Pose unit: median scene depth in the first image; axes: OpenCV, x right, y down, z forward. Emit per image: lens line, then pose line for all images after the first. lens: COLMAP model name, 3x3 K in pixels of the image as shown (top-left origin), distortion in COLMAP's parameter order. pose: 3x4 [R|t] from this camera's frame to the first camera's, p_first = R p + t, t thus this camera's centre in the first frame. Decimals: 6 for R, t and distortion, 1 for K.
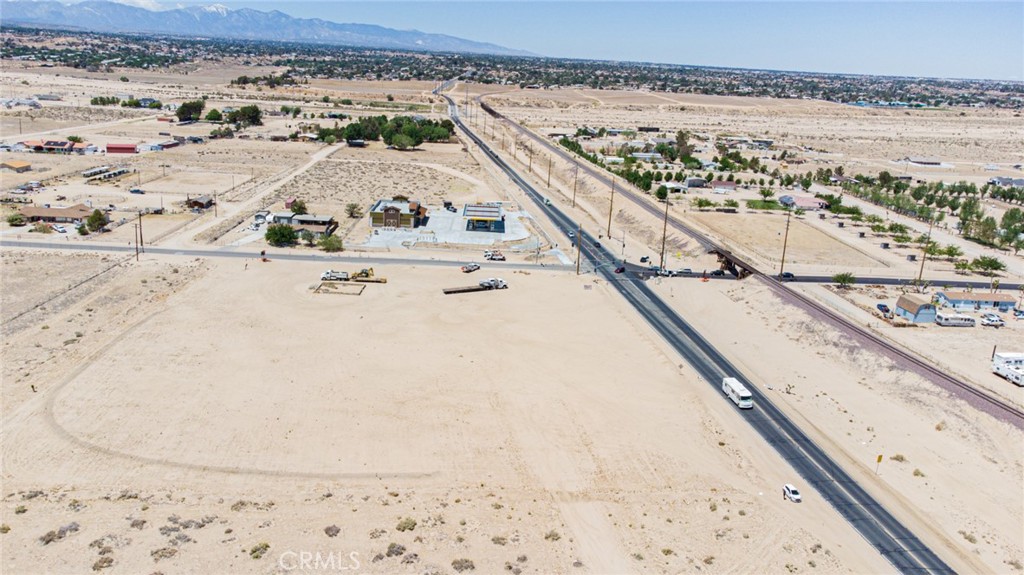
lens RADIAL K [[778.8, 0, 508.6], [0, 778.8, 282.5], [0, 0, 1]] dist [0.011657, 0.076900]
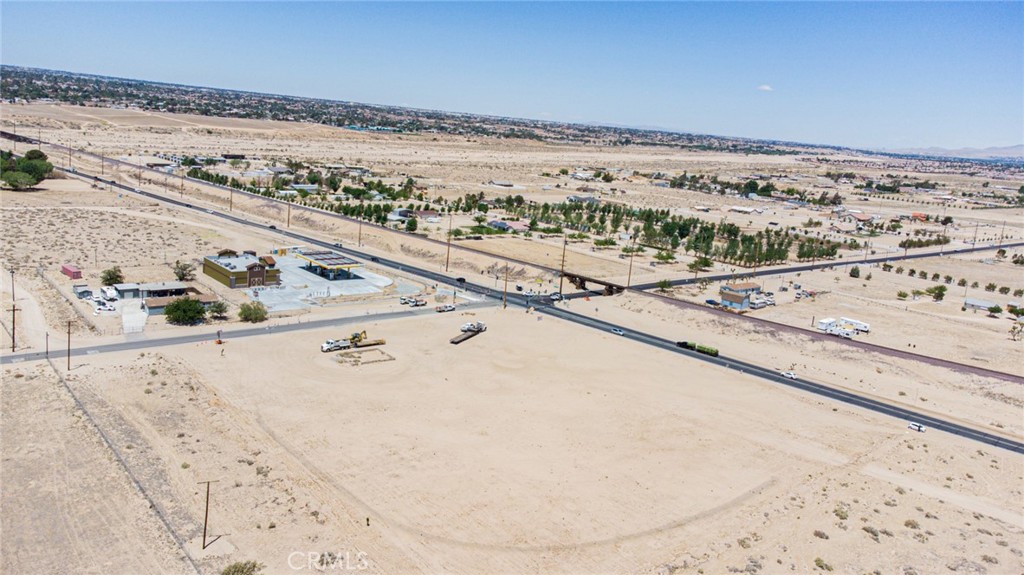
lens RADIAL K [[779.7, 0, 507.8], [0, 779.7, 286.0], [0, 0, 1]] dist [0.016139, 0.067119]
pose [[0.775981, -0.116475, 0.619908, -0.673645], [0.127187, 0.991509, 0.027087, -0.082693], [-0.617800, 0.057825, 0.784207, 0.163320]]
